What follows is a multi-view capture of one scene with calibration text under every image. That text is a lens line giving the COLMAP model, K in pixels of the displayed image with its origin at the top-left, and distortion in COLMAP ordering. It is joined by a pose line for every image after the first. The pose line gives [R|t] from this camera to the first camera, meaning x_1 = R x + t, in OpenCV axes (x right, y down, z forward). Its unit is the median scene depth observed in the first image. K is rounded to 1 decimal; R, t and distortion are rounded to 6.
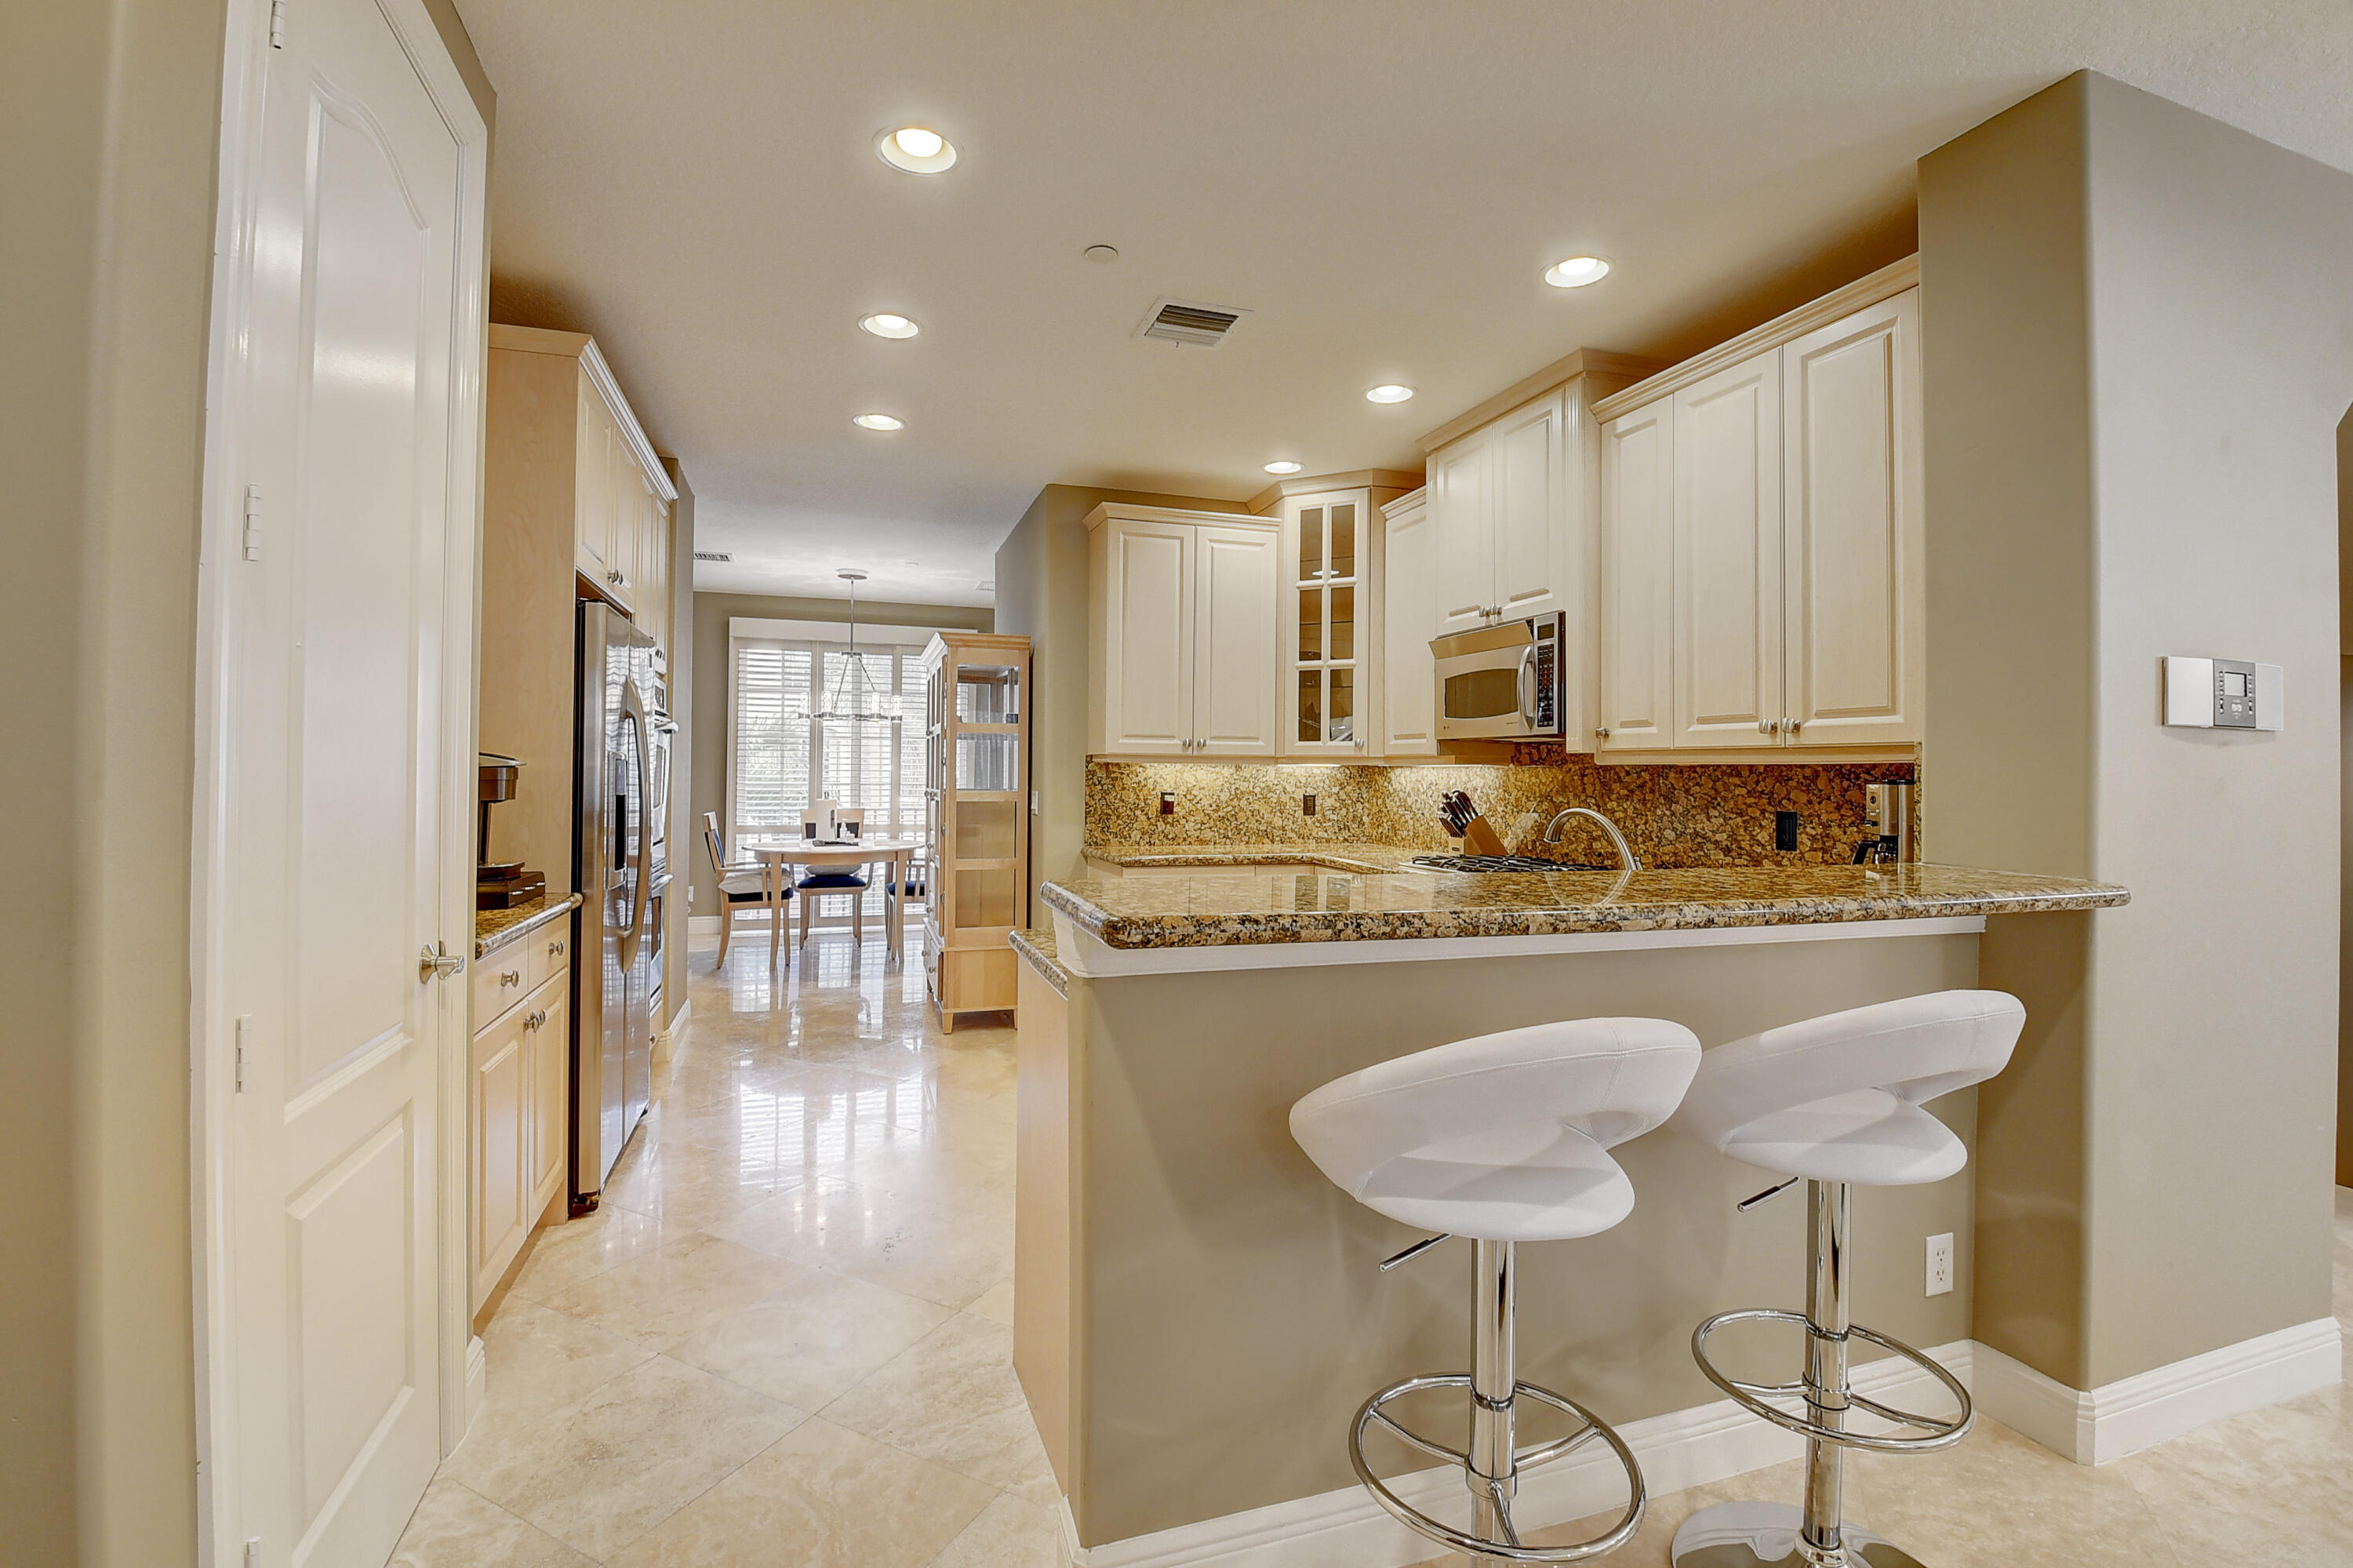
lens RADIAL K [[1024.8, 0, 1170.8], [0, 1024.8, 757.0], [0, 0, 1]] dist [-0.001040, -0.015662]
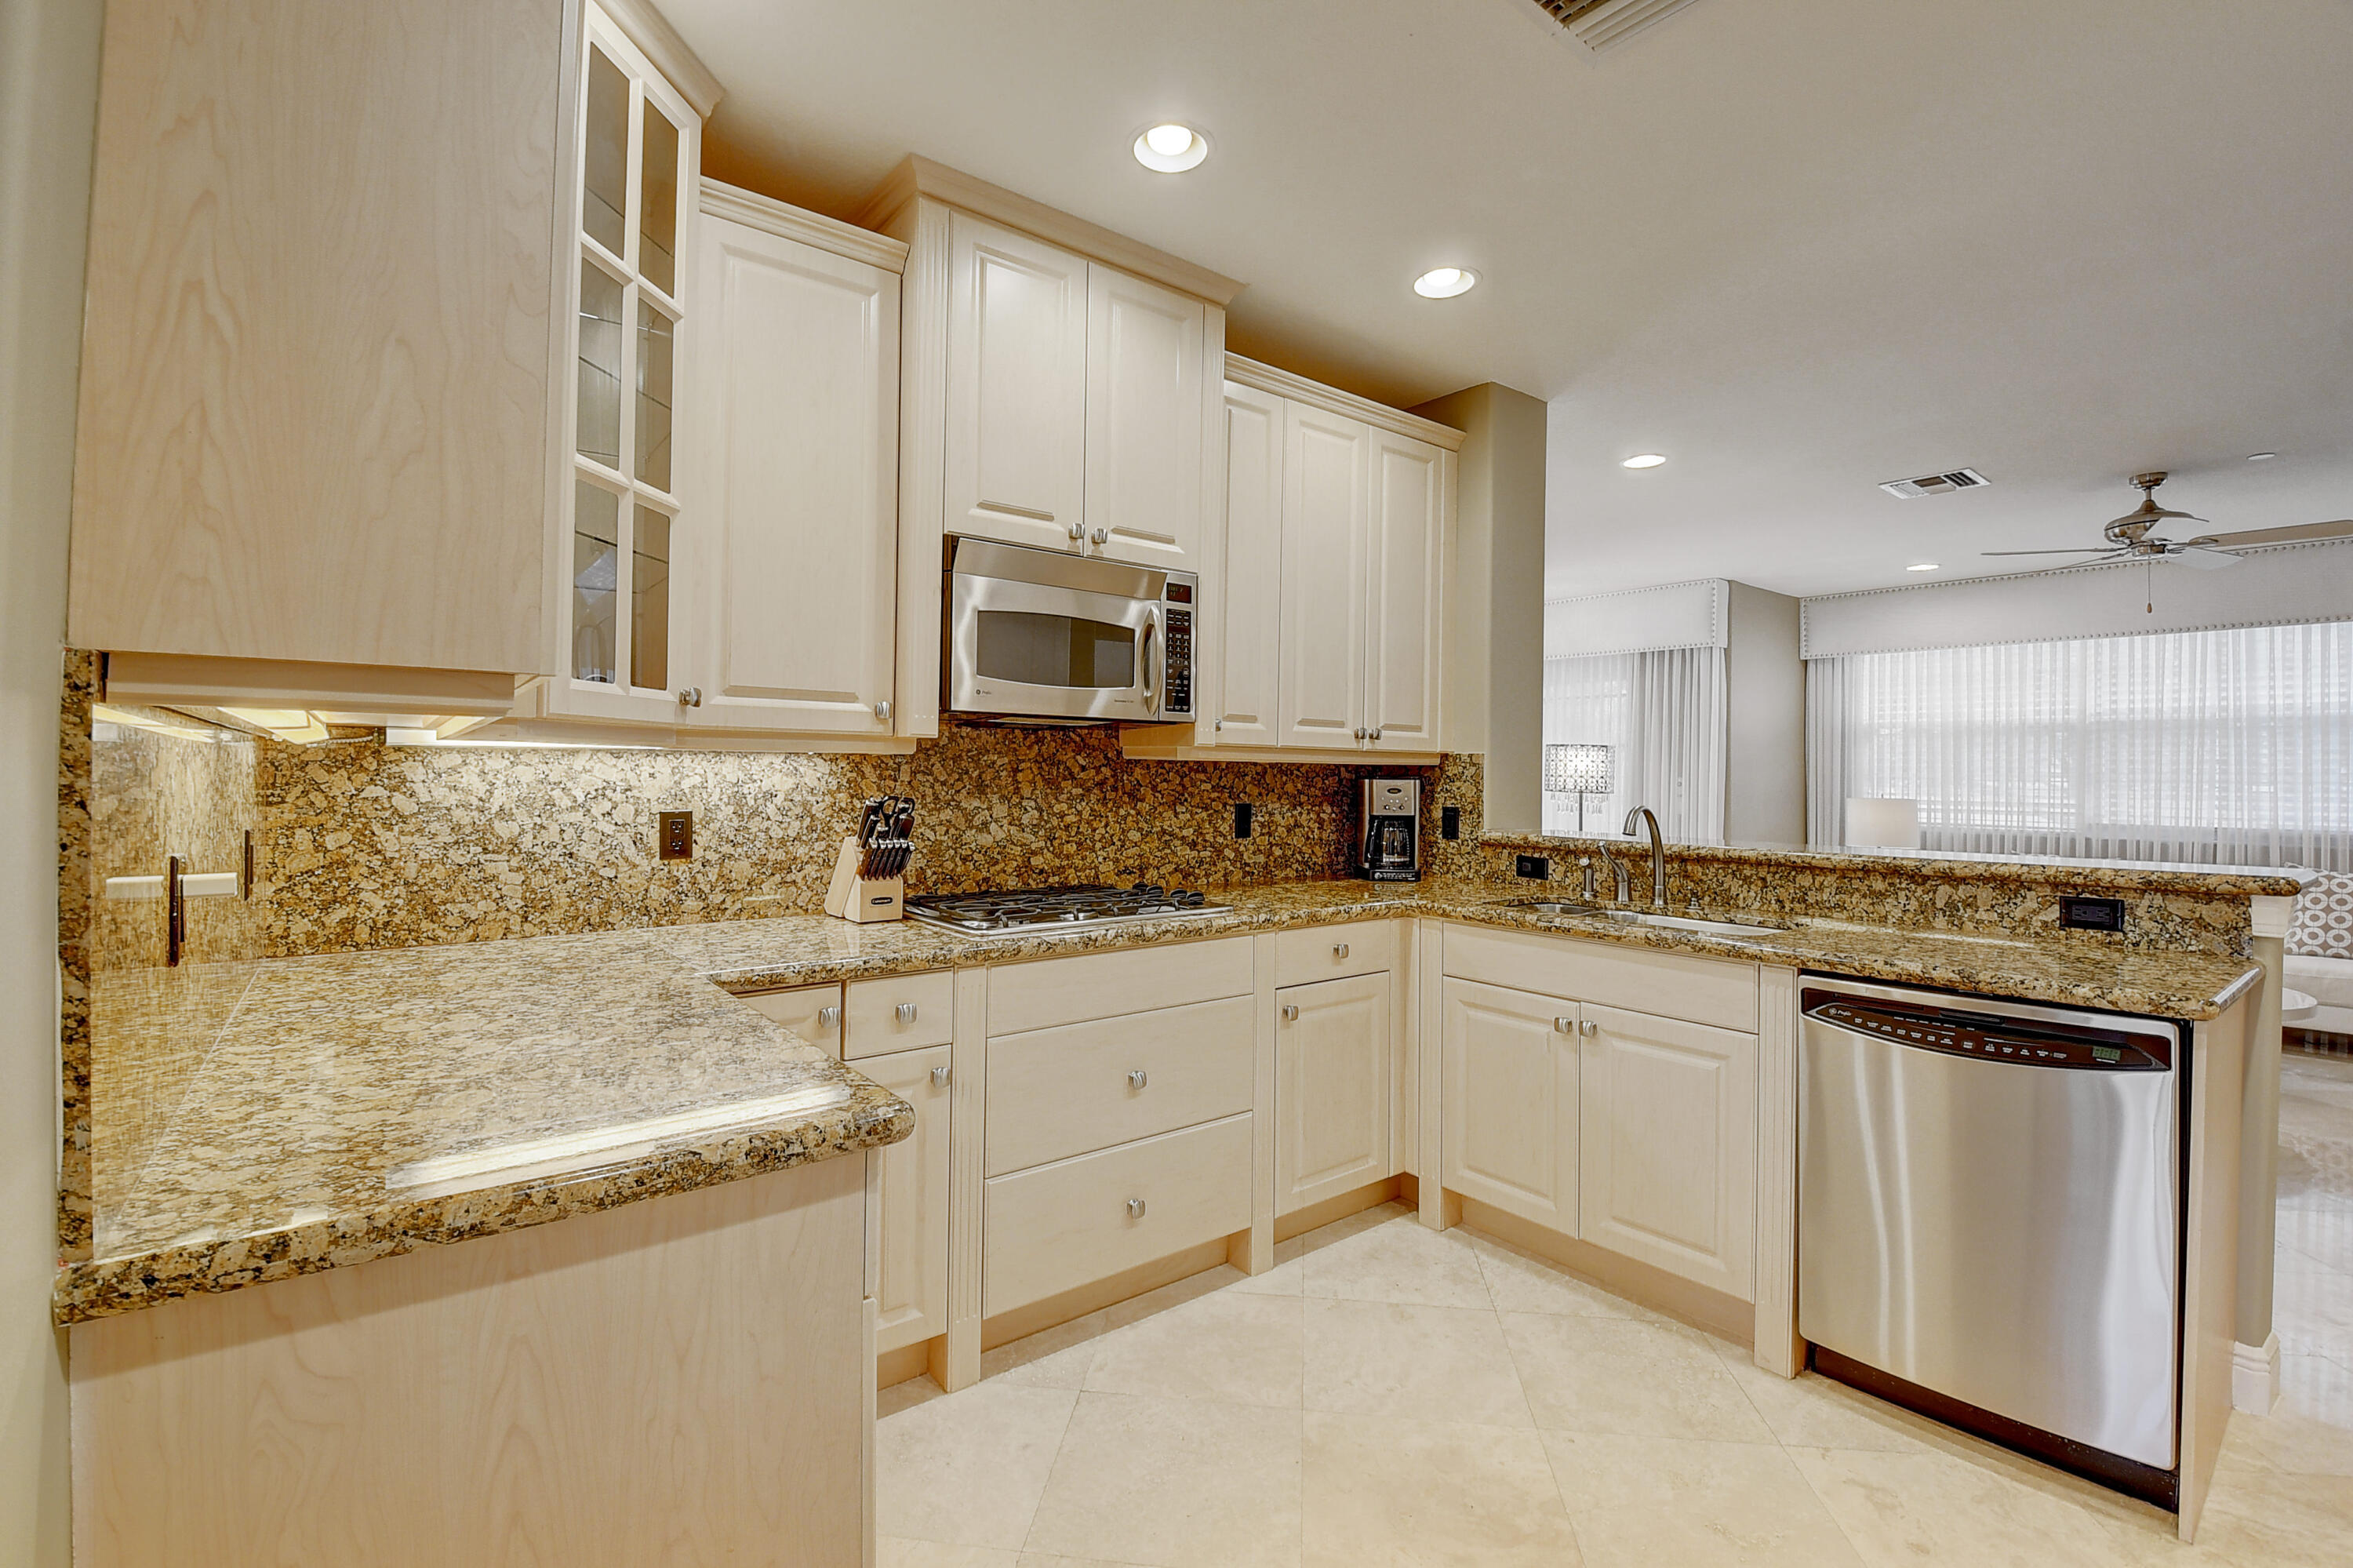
lens RADIAL K [[1030.6, 0, 1170.7], [0, 1030.6, 758.9], [0, 0, 1]] dist [0.003065, -0.021041]
pose [[-0.333246, -0.004556, 0.942829, -0.283517], [-0.028484, 0.999581, -0.005237, 0.007949], [-0.942410, -0.028601, -0.333236, 0.927359]]
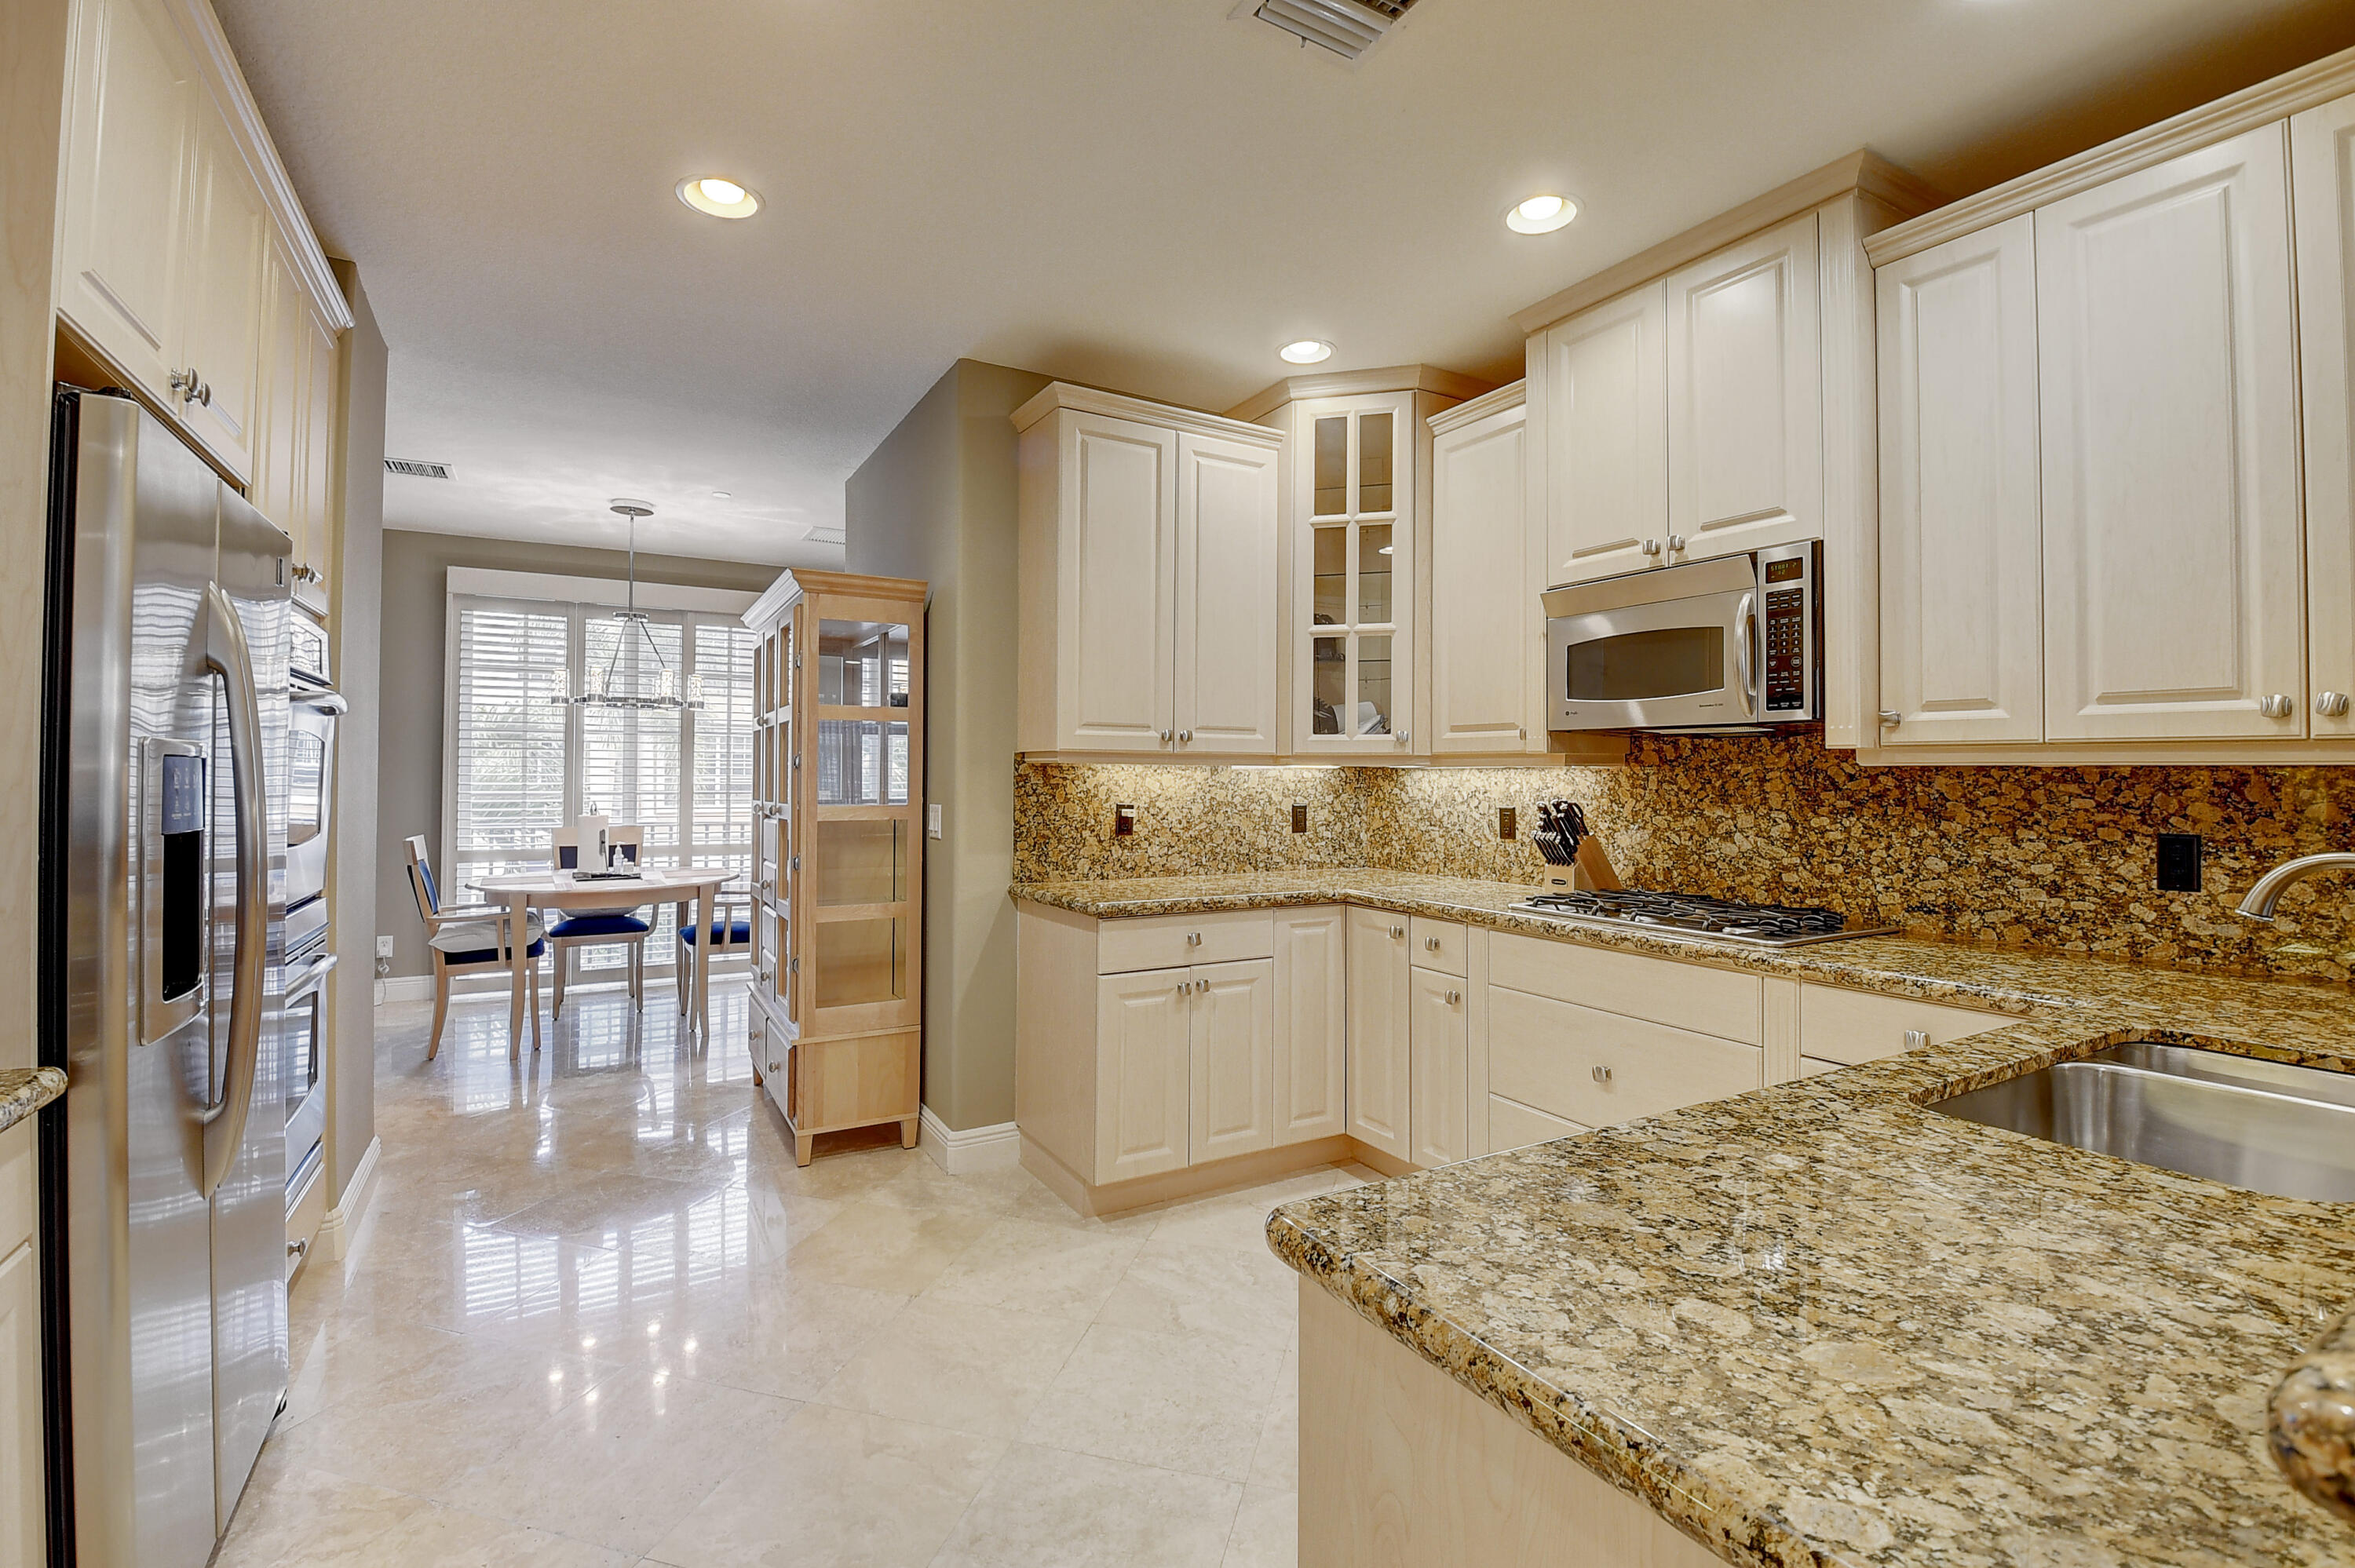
lens RADIAL K [[1031.2, 0, 1171.6], [0, 1031.2, 758.9], [0, 0, 1]] dist [0.003065, -0.021041]
pose [[0.978896, 0.000621, 0.204356, -0.125977], [-0.000753, 1.000000, 0.000568, 0.002012], [-0.204356, -0.000710, 0.978896, 0.300992]]
